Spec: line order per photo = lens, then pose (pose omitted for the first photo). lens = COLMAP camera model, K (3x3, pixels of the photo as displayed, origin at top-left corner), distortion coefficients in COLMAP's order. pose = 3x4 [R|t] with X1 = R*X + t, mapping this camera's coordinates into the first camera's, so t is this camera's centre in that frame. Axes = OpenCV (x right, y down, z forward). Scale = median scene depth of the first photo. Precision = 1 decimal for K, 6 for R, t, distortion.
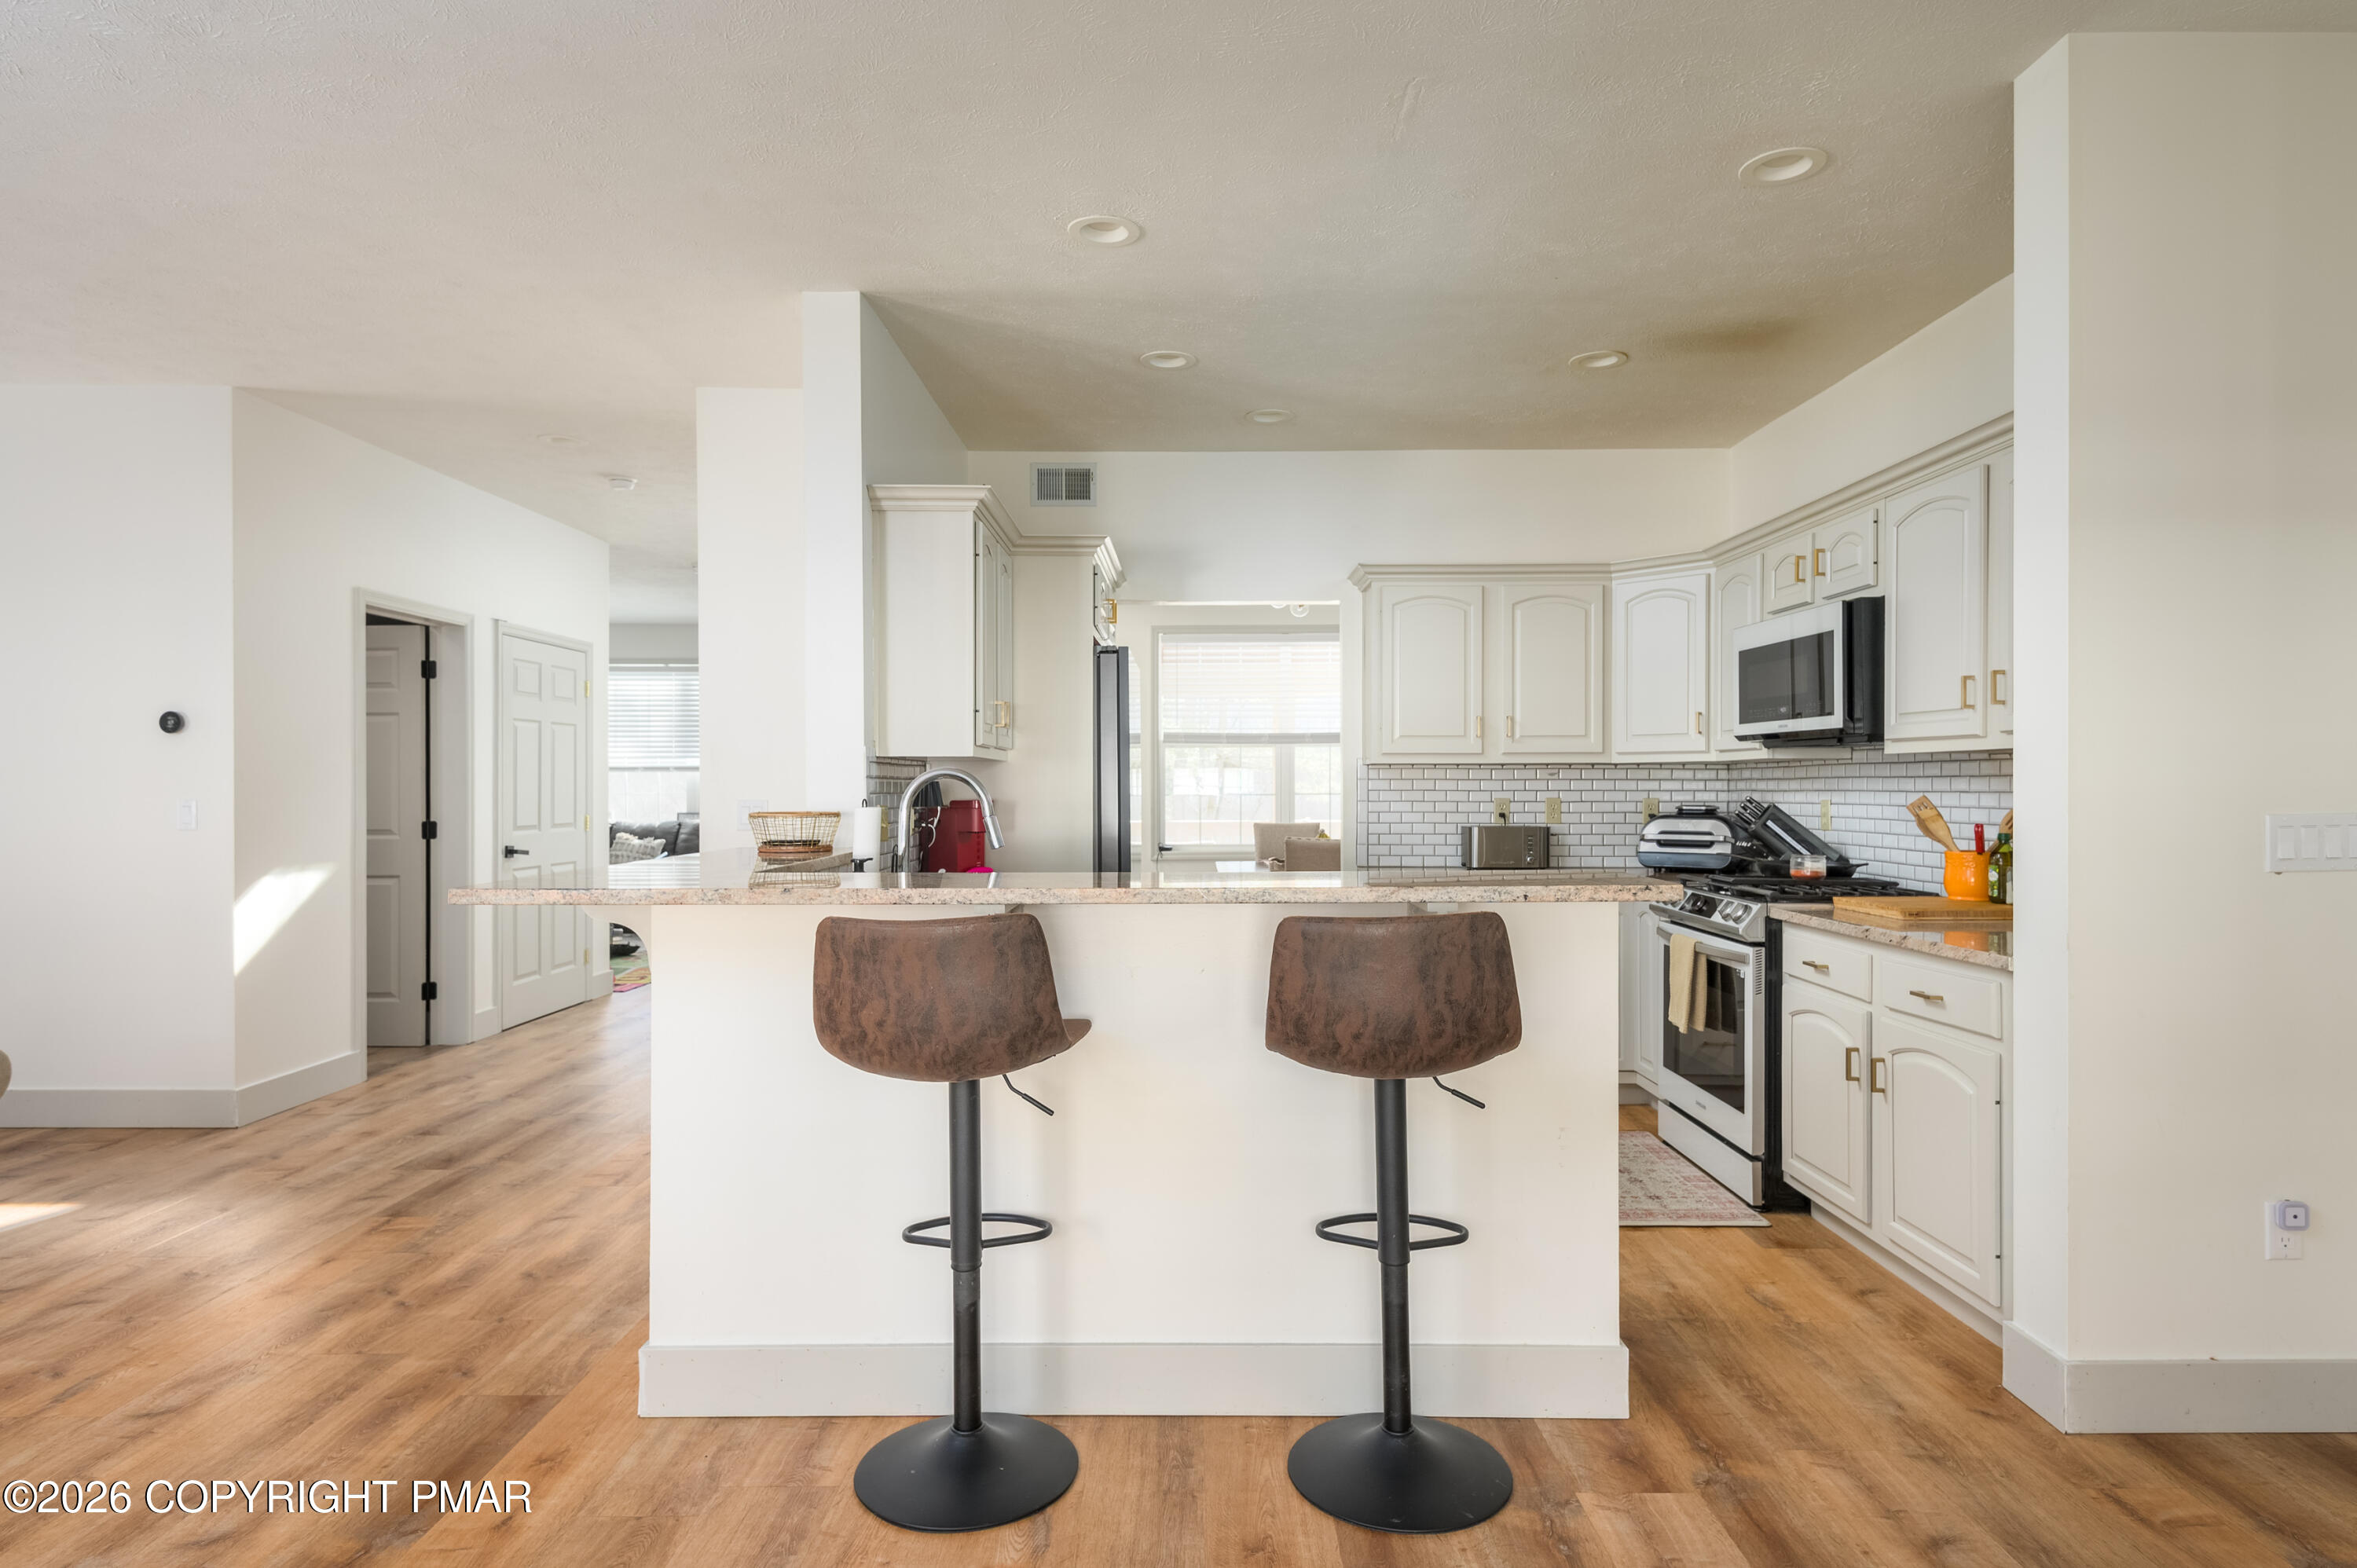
lens RADIAL K [[1289.9, 0, 1179.7], [0, 1289.9, 799.2], [0, 0, 1]] dist [0.012041, -0.007332]
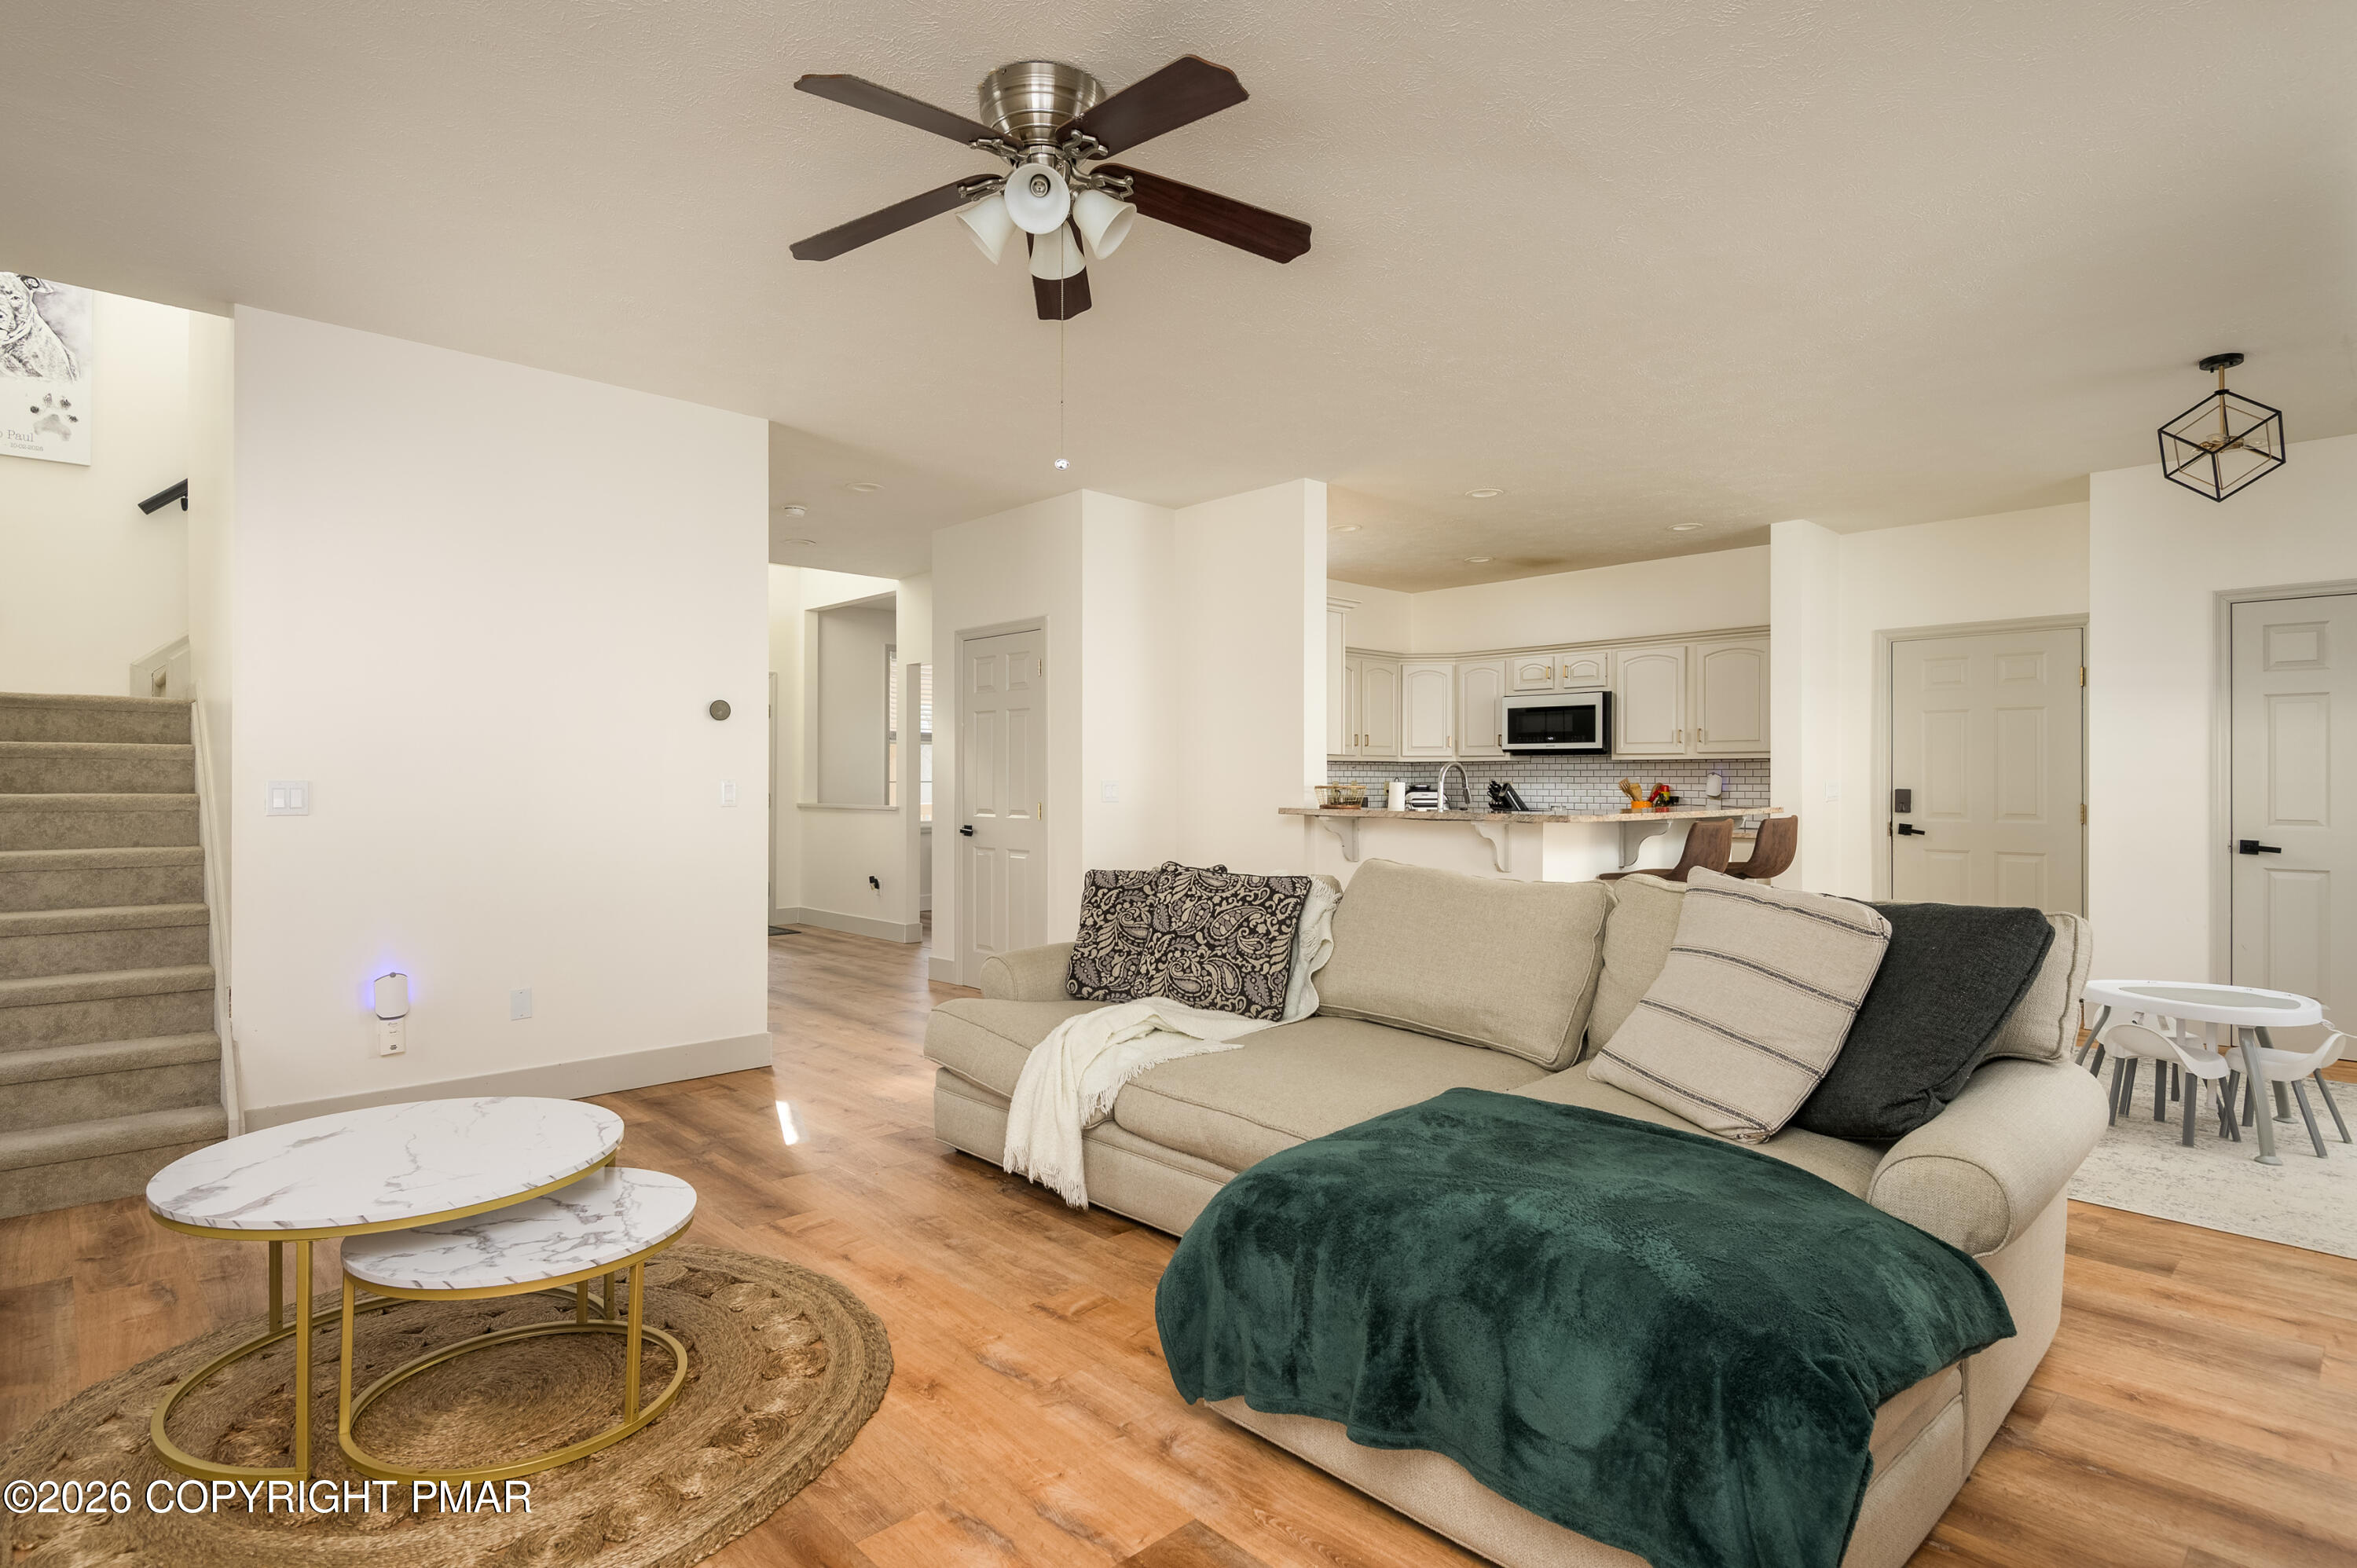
lens RADIAL K [[1191.8, 0, 1166.6], [0, 1191.8, 783.6], [0, 0, 1]] dist [0.005304, -0.000604]
pose [[0.726722, 0.005950, 0.686906, -1.705613], [-0.000586, 0.999967, -0.008041, 0.027880], [-0.686932, 0.005441, 0.726702, 0.008097]]
